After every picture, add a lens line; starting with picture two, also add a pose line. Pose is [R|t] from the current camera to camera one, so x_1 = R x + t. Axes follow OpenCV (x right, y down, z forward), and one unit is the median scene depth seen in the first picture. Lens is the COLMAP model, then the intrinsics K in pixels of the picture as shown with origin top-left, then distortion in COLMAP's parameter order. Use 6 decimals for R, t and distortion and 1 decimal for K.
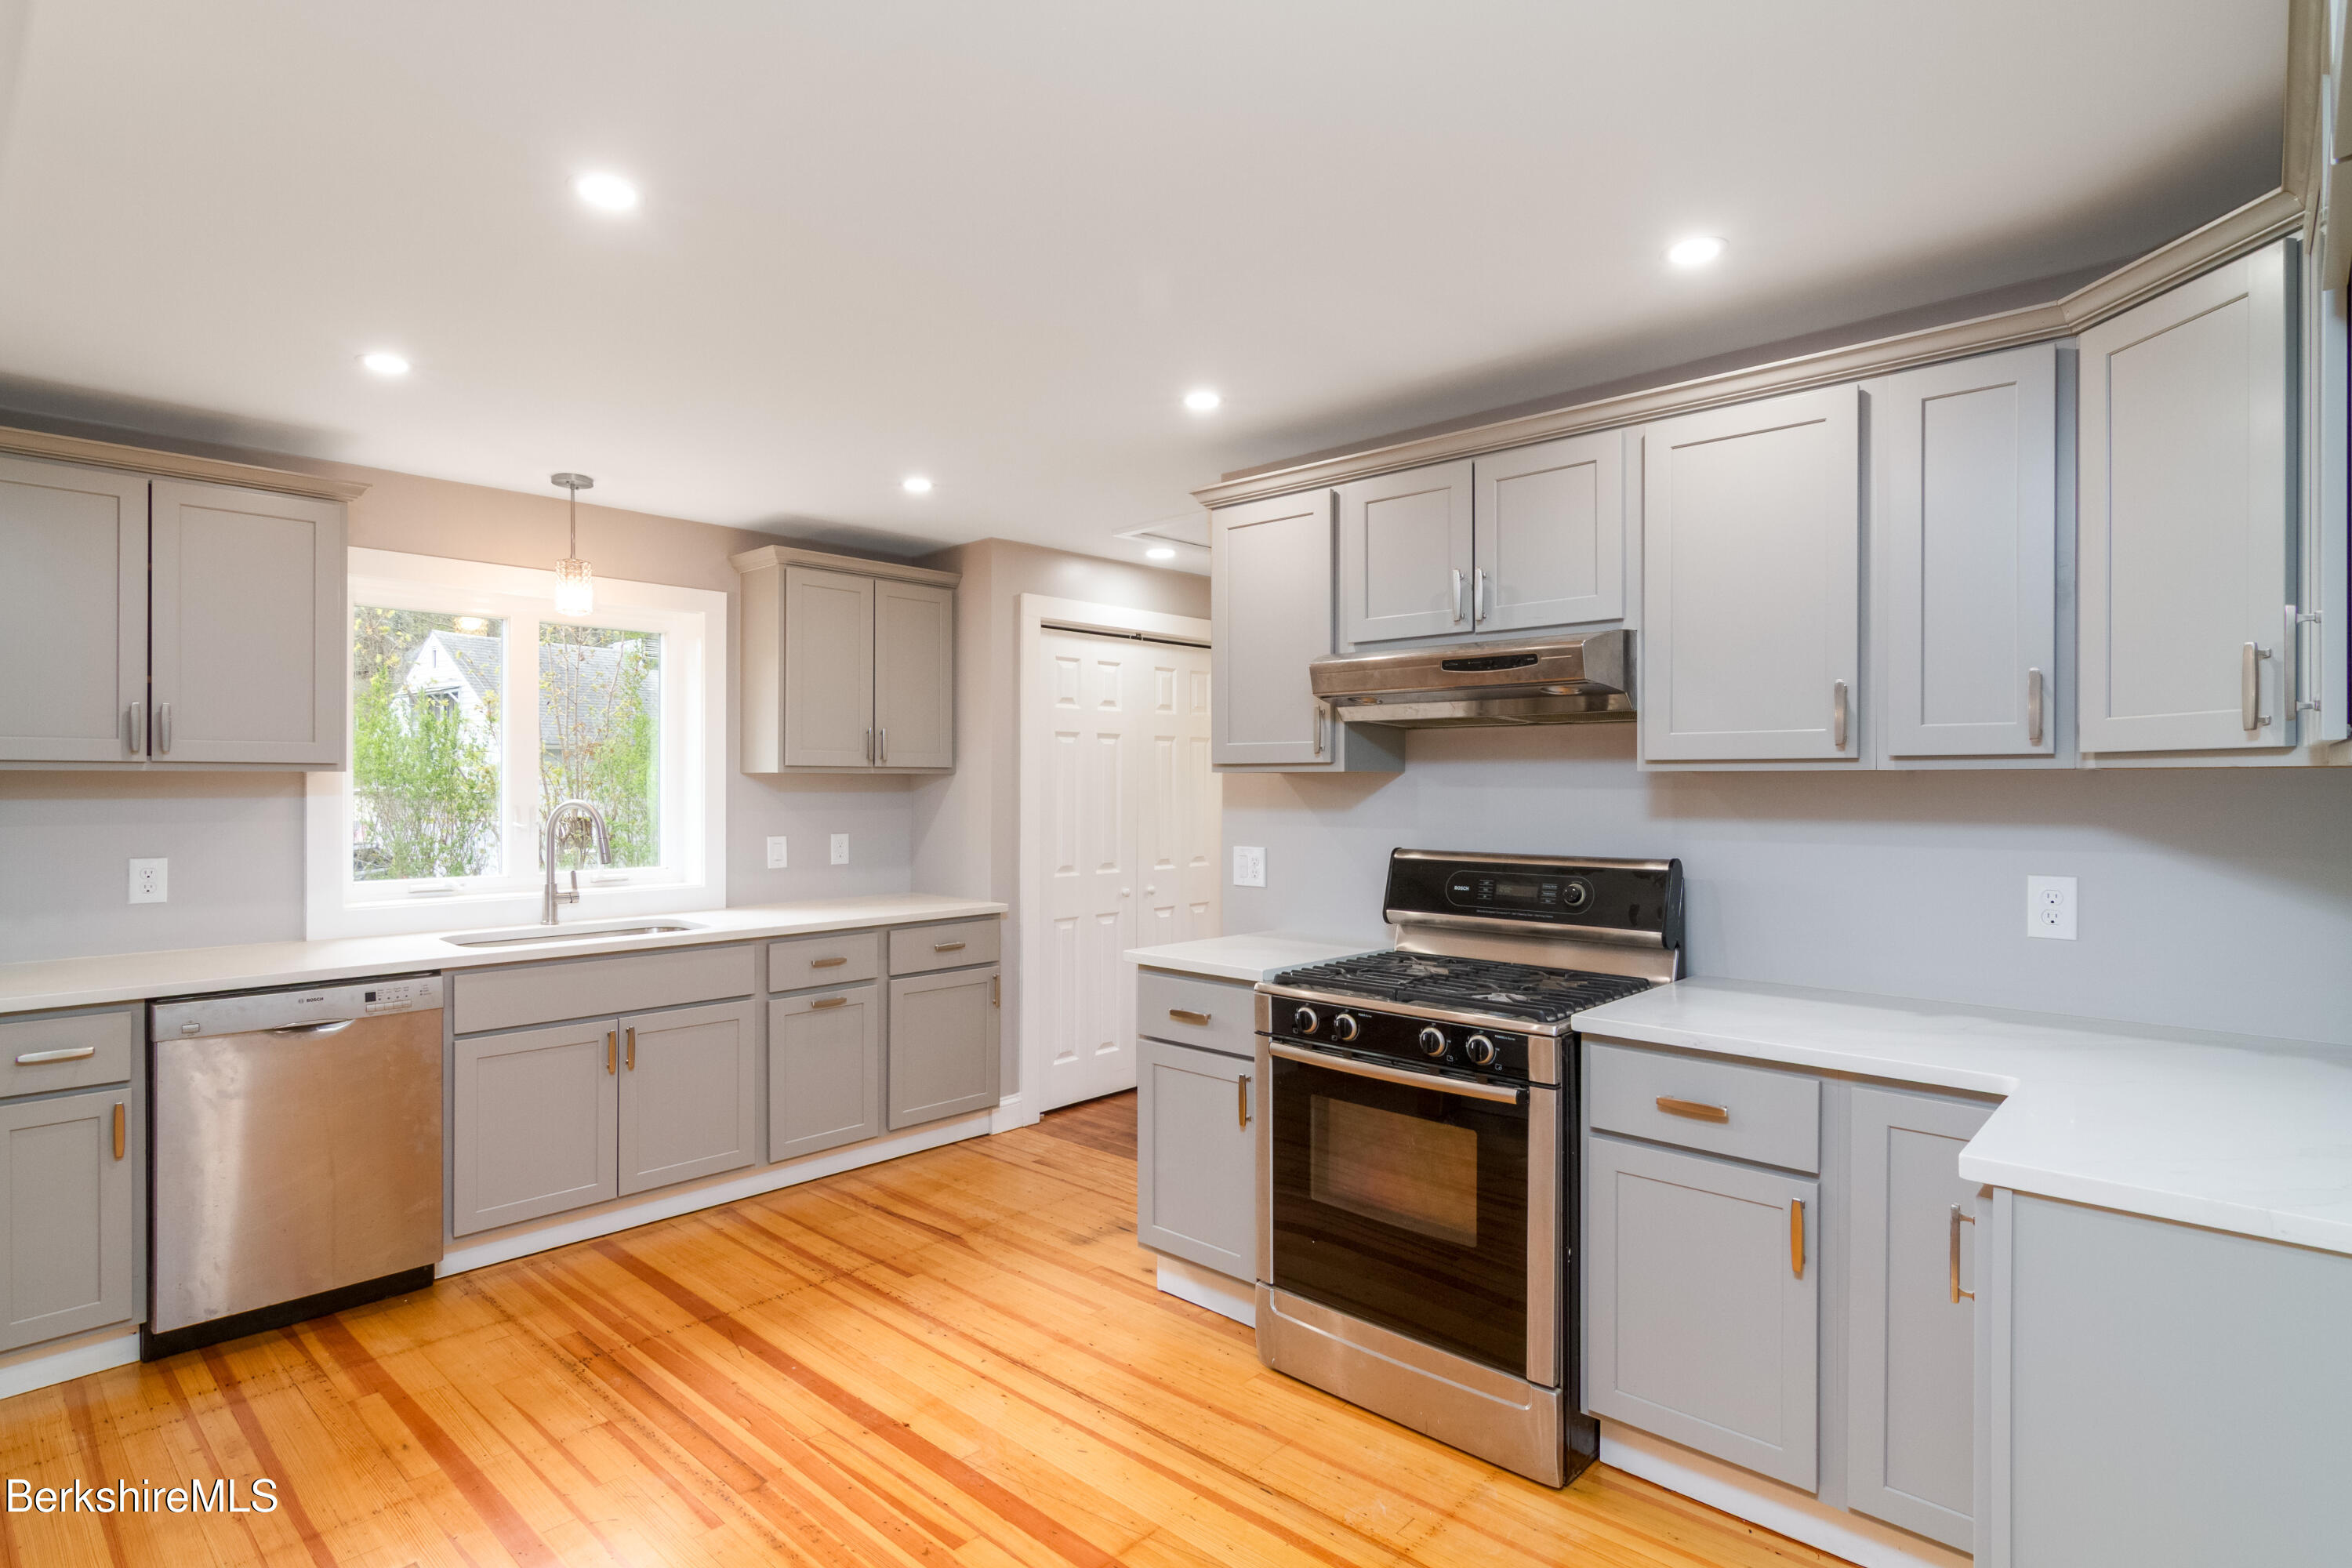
lens RADIAL K [[1197.1, 0, 1191.6], [0, 1197.1, 775.8], [0, 0, 1]] dist [-0.009245, 0.003386]
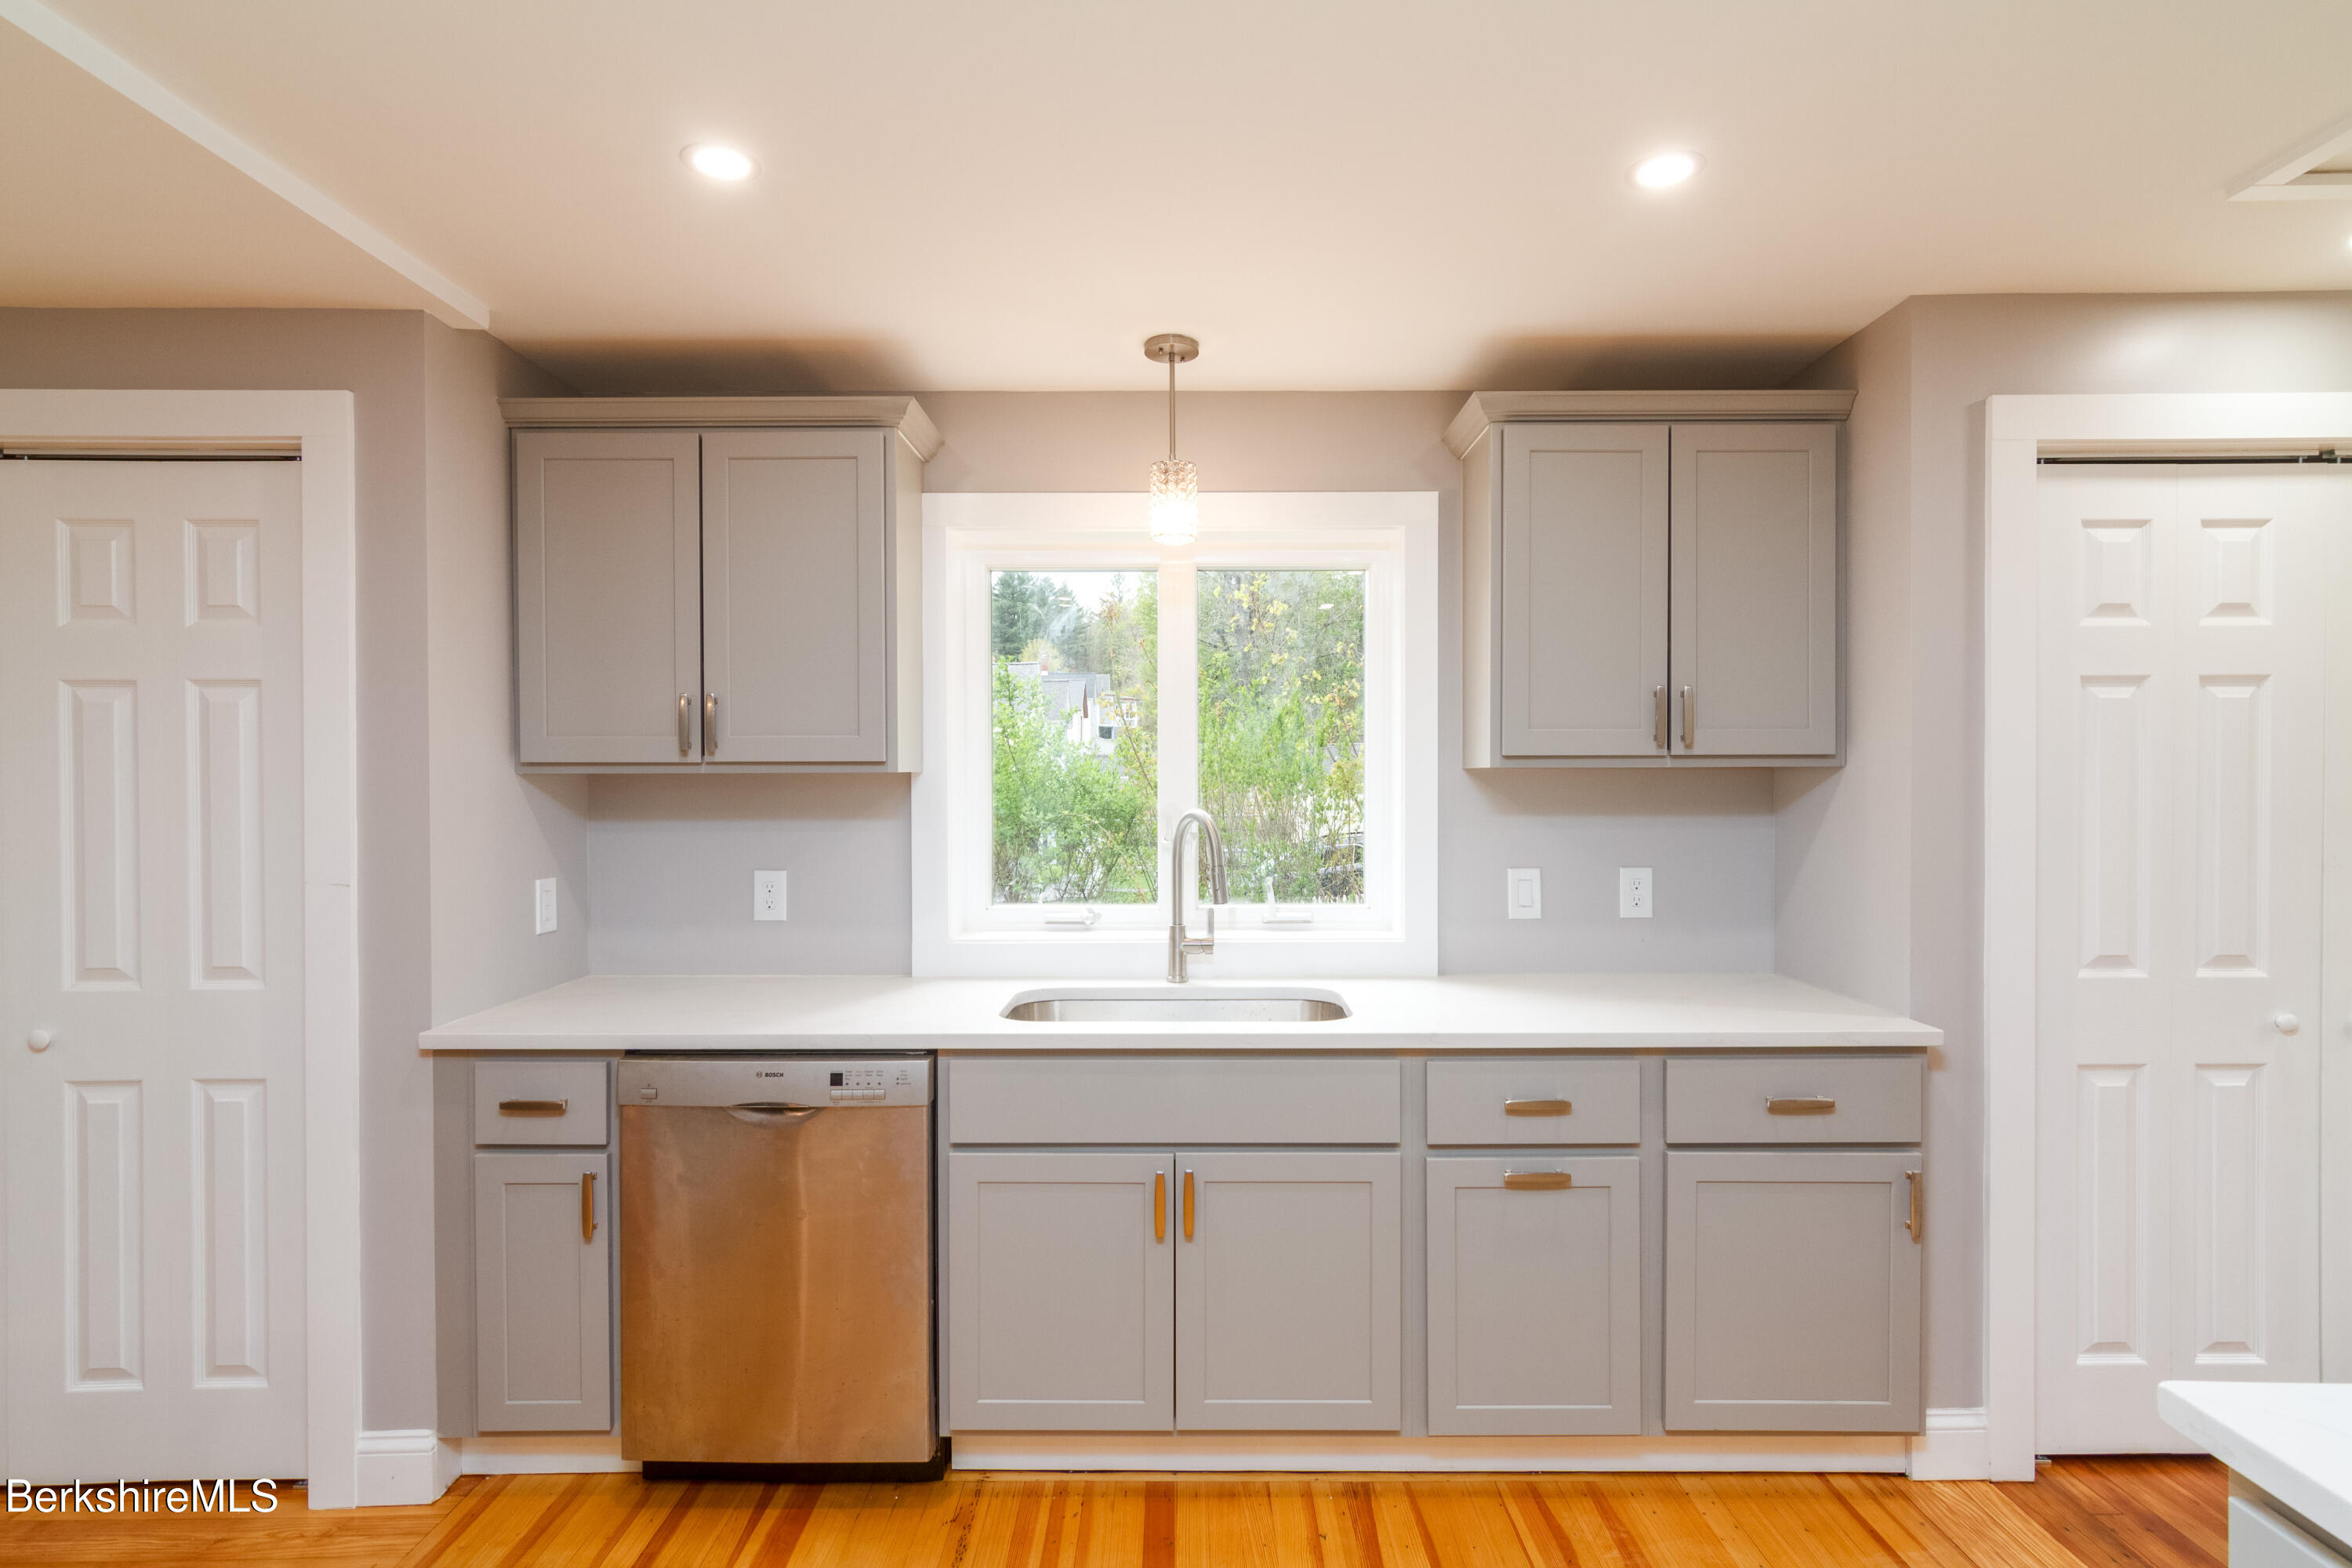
lens RADIAL K [[1197.1, 0, 1171.6], [0, 1197.1, 784.7], [0, 0, 1]] dist [-0.009245, 0.003386]
pose [[0.671658, -0.000340, -0.740861, -0.004874], [0.007835, 0.999947, 0.006644, 0.000984], [0.740820, -0.010267, 0.671625, 0.476404]]
